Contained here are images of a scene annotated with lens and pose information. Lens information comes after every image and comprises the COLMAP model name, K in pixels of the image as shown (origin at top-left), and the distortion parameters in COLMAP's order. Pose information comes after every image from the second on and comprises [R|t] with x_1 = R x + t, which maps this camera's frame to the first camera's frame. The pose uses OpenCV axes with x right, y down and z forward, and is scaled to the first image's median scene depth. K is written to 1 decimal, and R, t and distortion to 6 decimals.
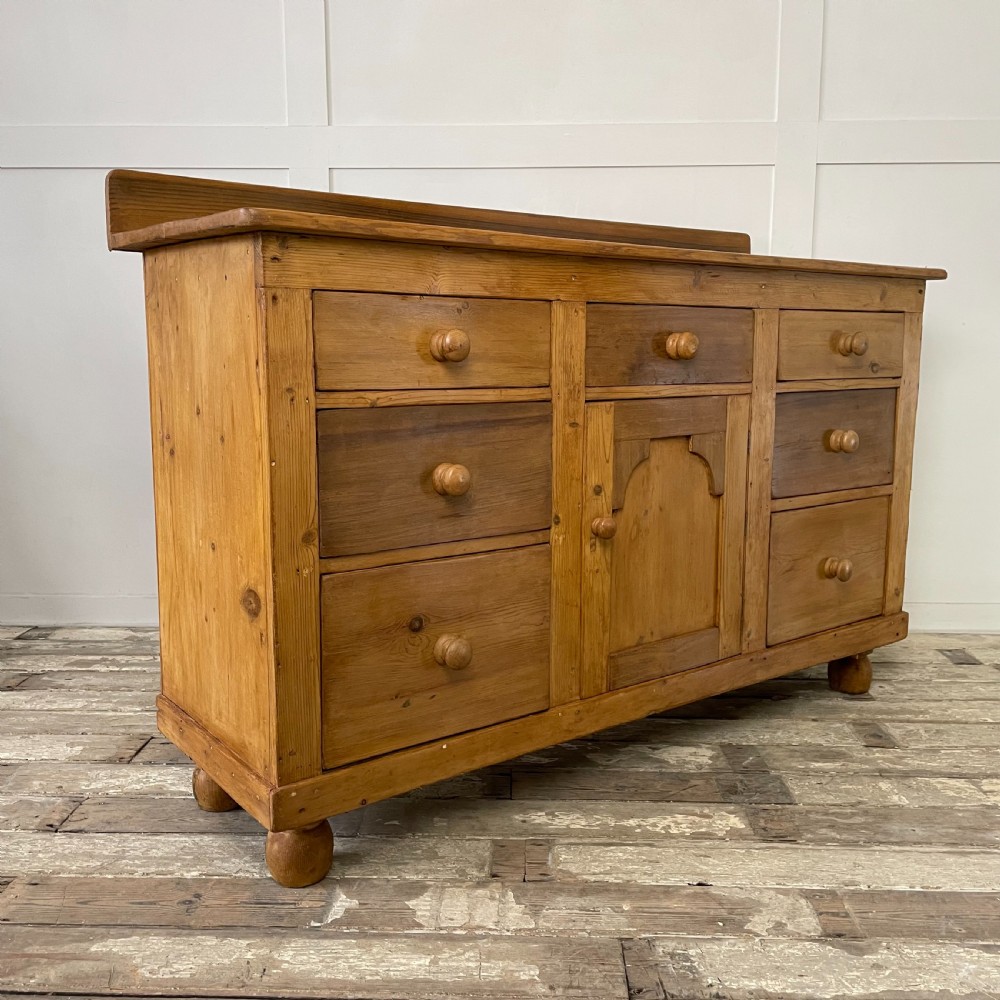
lens RADIAL K [[1003.1, 0, 496.8], [0, 1003.1, 489.6], [0, 0, 1]] dist [0.102181, -0.143069]
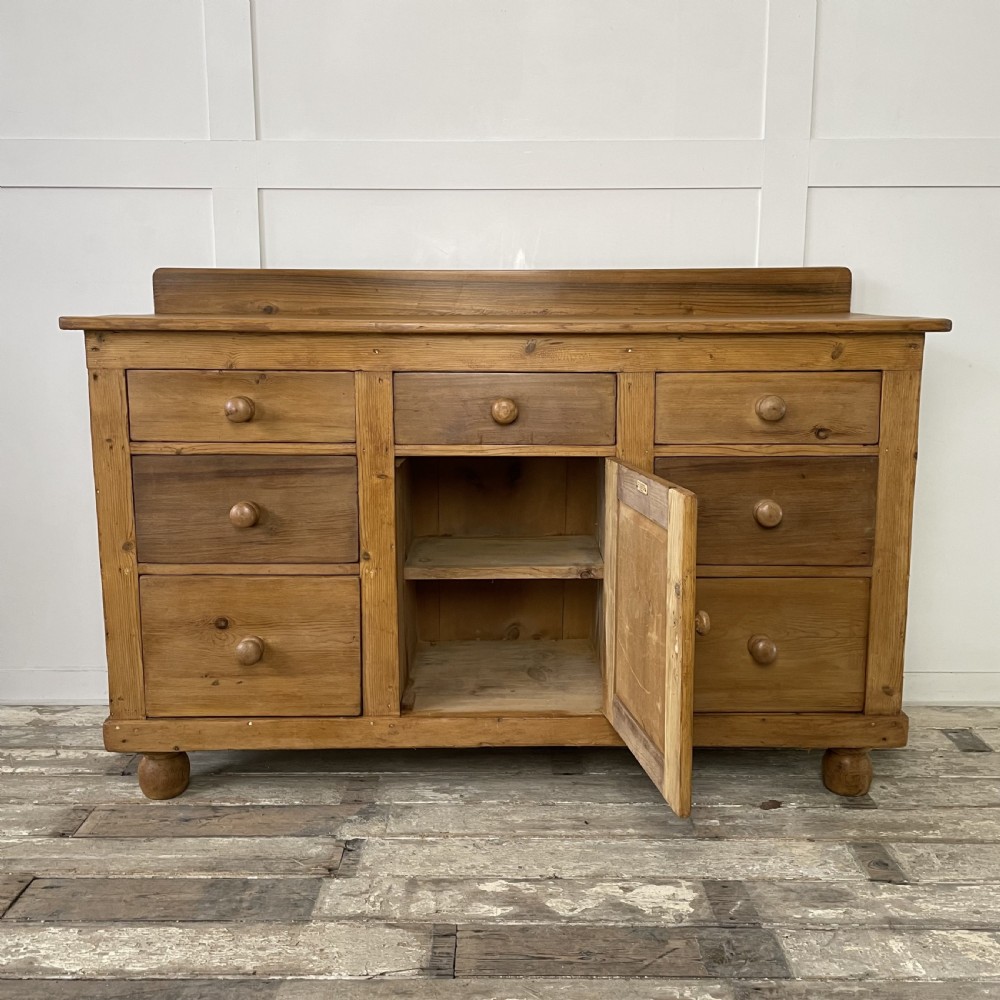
lens RADIAL K [[1010.2, 0, 494.3], [0, 1010.2, 486.8], [0, 0, 1]] dist [0.103728, -0.155064]
pose [[0.805594, 0.091918, -0.585294, 0.854079], [-0.082469, 0.995672, 0.042856, -0.112229], [0.586700, 0.013744, 0.809688, 0.134128]]
